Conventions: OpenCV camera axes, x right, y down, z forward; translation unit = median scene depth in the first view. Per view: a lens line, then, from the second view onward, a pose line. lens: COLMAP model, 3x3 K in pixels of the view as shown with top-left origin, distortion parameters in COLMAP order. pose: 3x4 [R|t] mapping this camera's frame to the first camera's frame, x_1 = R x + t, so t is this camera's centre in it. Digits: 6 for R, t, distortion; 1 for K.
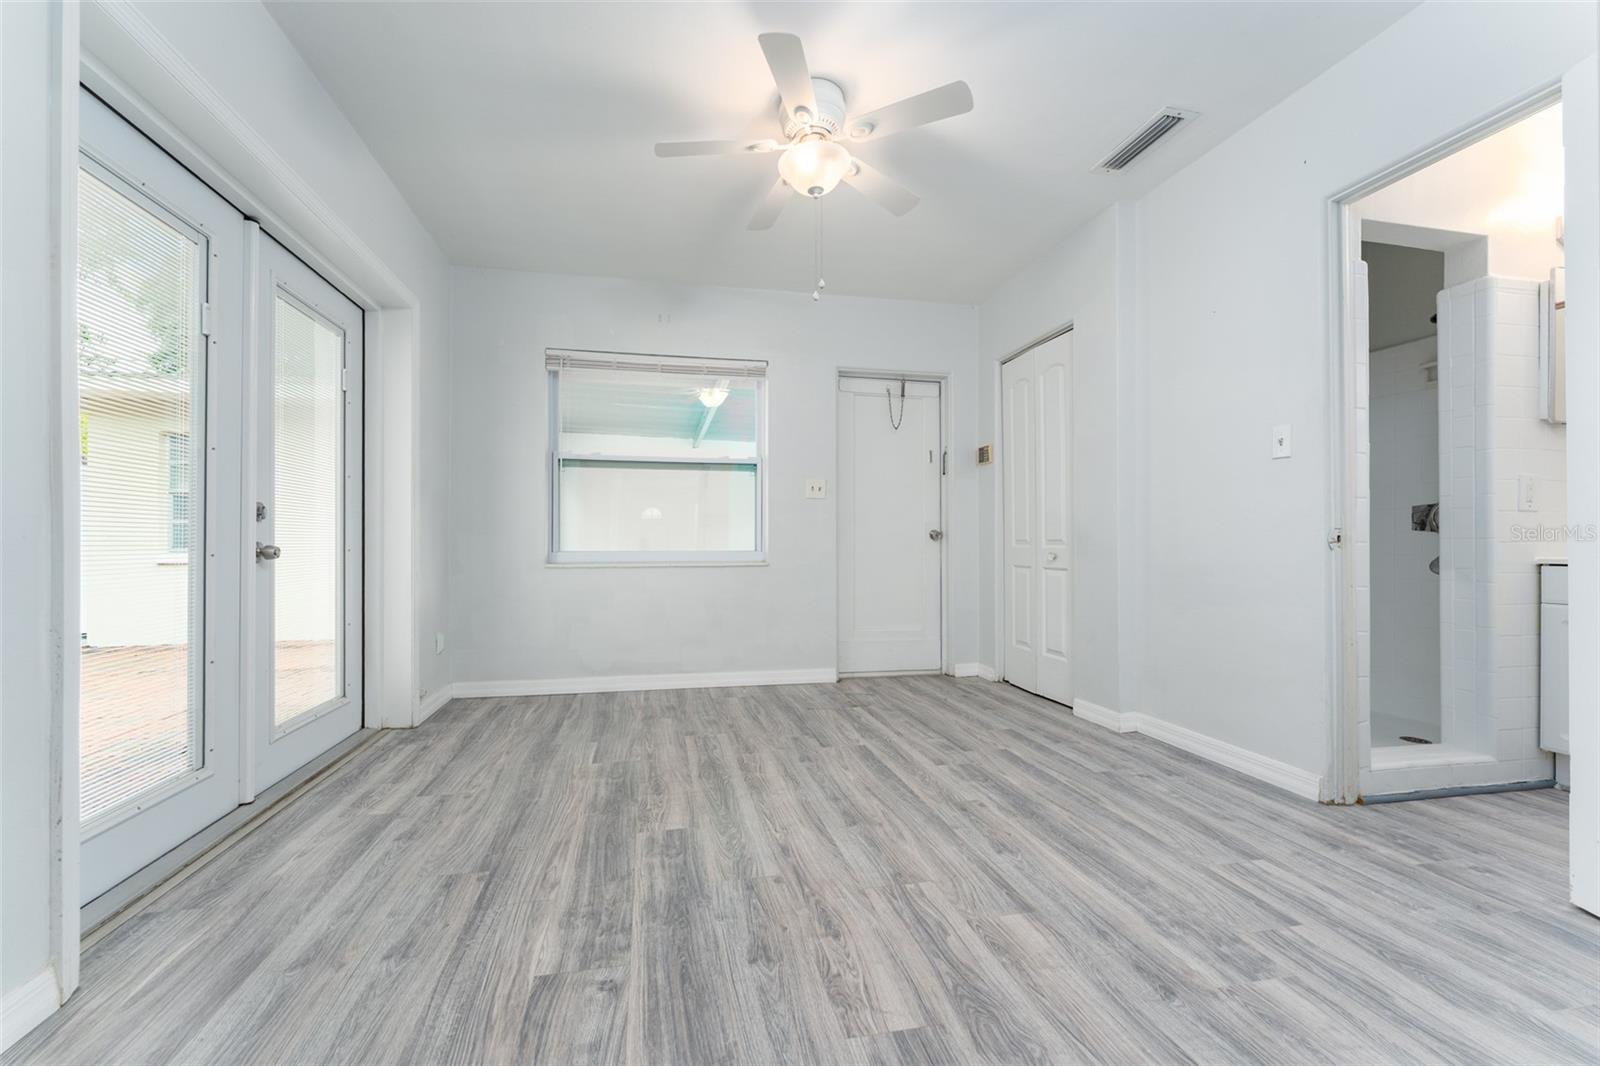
lens RADIAL K [[640.8, 0, 742.9], [0, 640.8, 534.8], [0, 0, 1]] dist [0.000384, -0.000030]
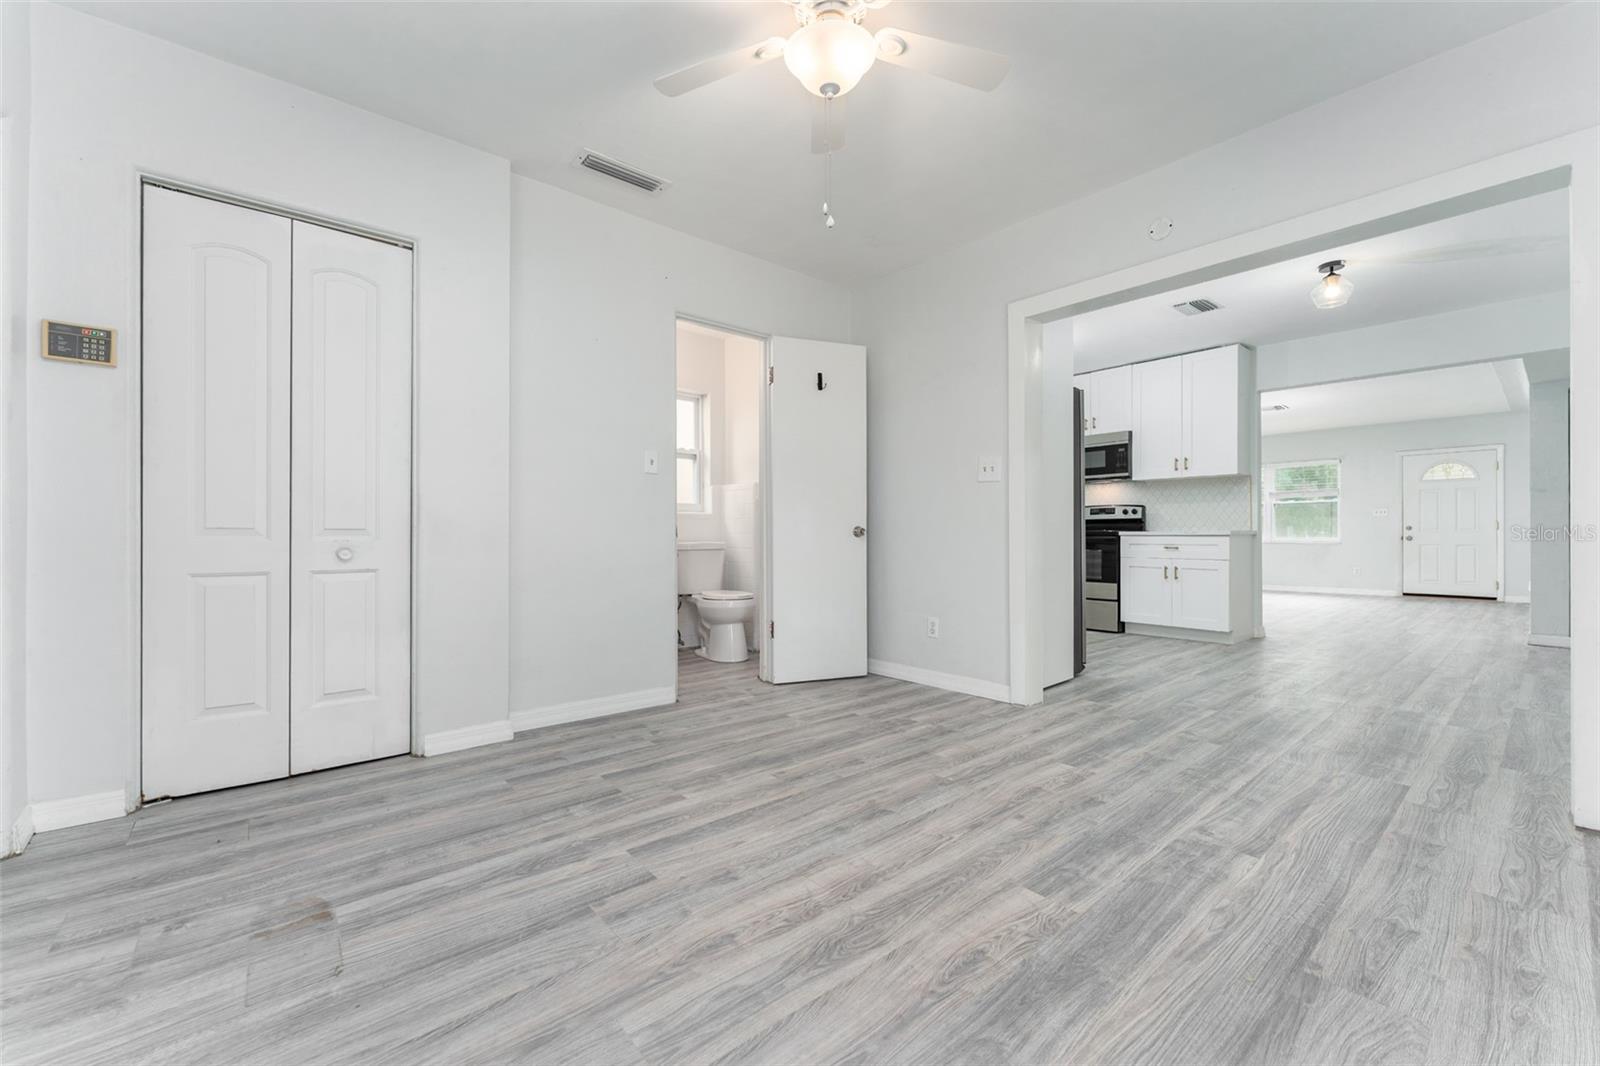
lens RADIAL K [[640.8, 0, 742.9], [0, 640.8, 534.8], [0, 0, 1]] dist [0.000384, -0.000030]
pose [[-0.476767, -0.002617, 0.879026, -0.672318], [-0.011261, 0.999932, -0.003131, -0.007699], [-0.878958, -0.011392, -0.476764, 1.763722]]
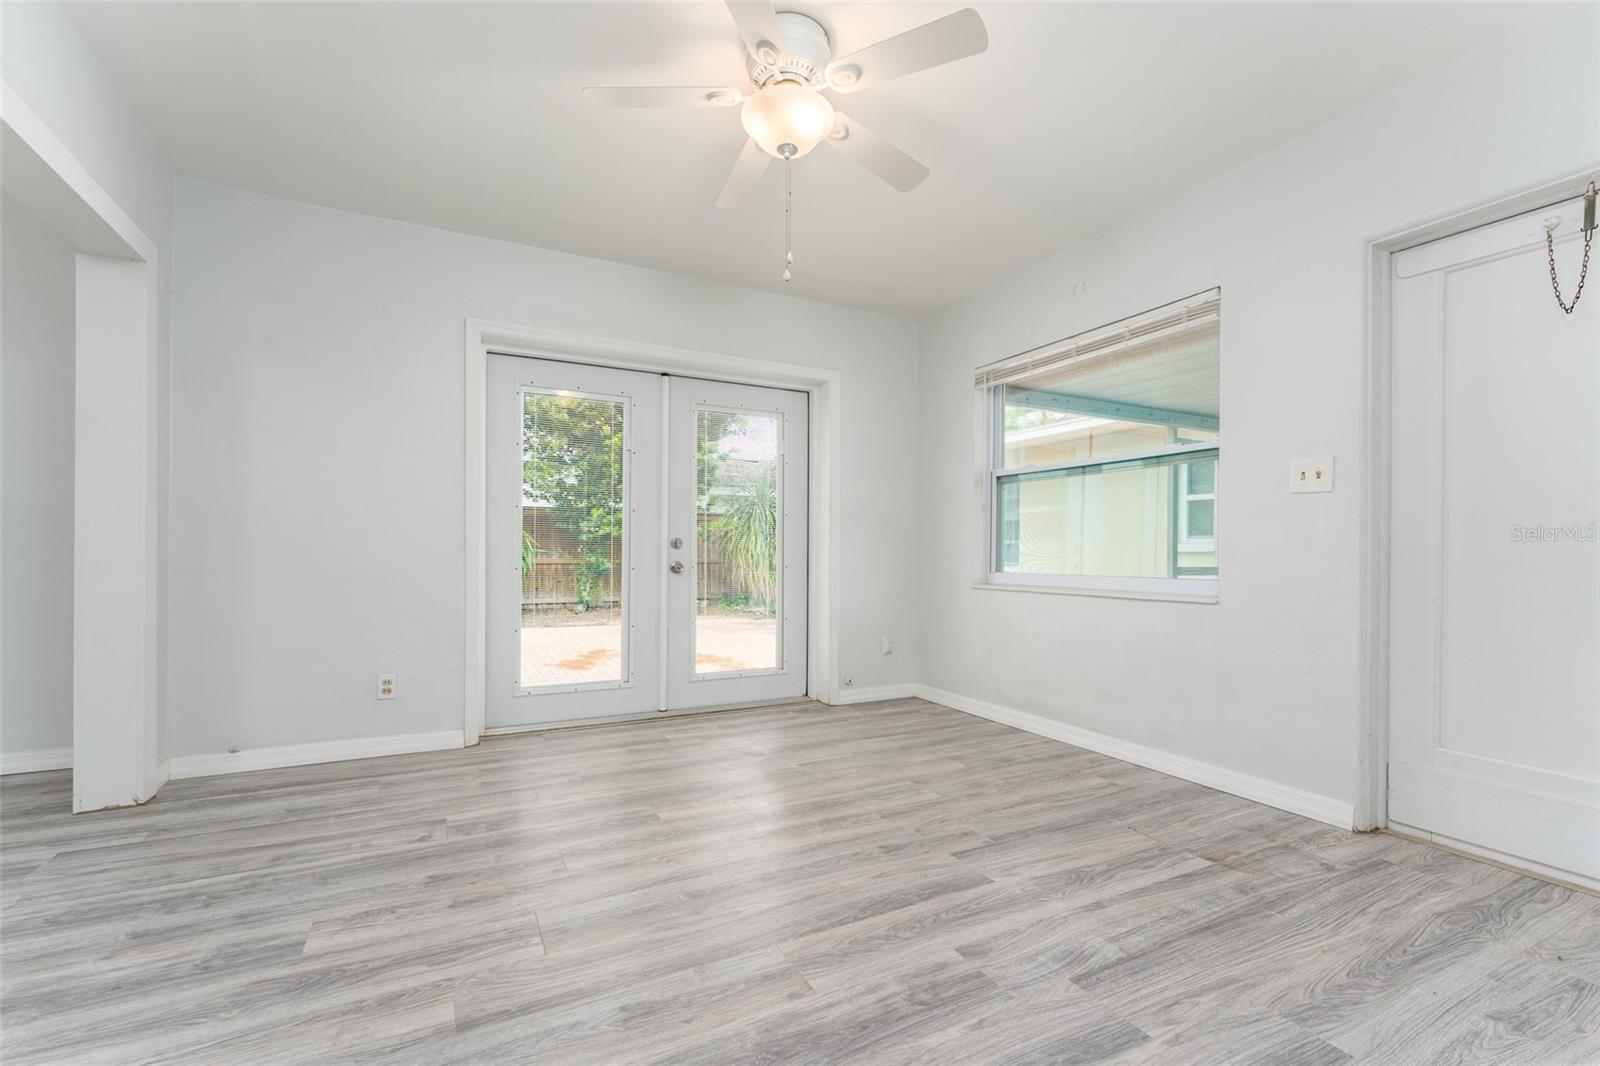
lens RADIAL K [[608.5, 0, 808.5], [0, 608.5, 552.6], [0, 0, 1]] dist [-0.000944, -0.000273]
pose [[0.357411, 0.000844, -0.933947, 1.015697], [0.004554, 0.999986, 0.002646, -0.015388], [0.933936, -0.005199, 0.357402, 0.870769]]
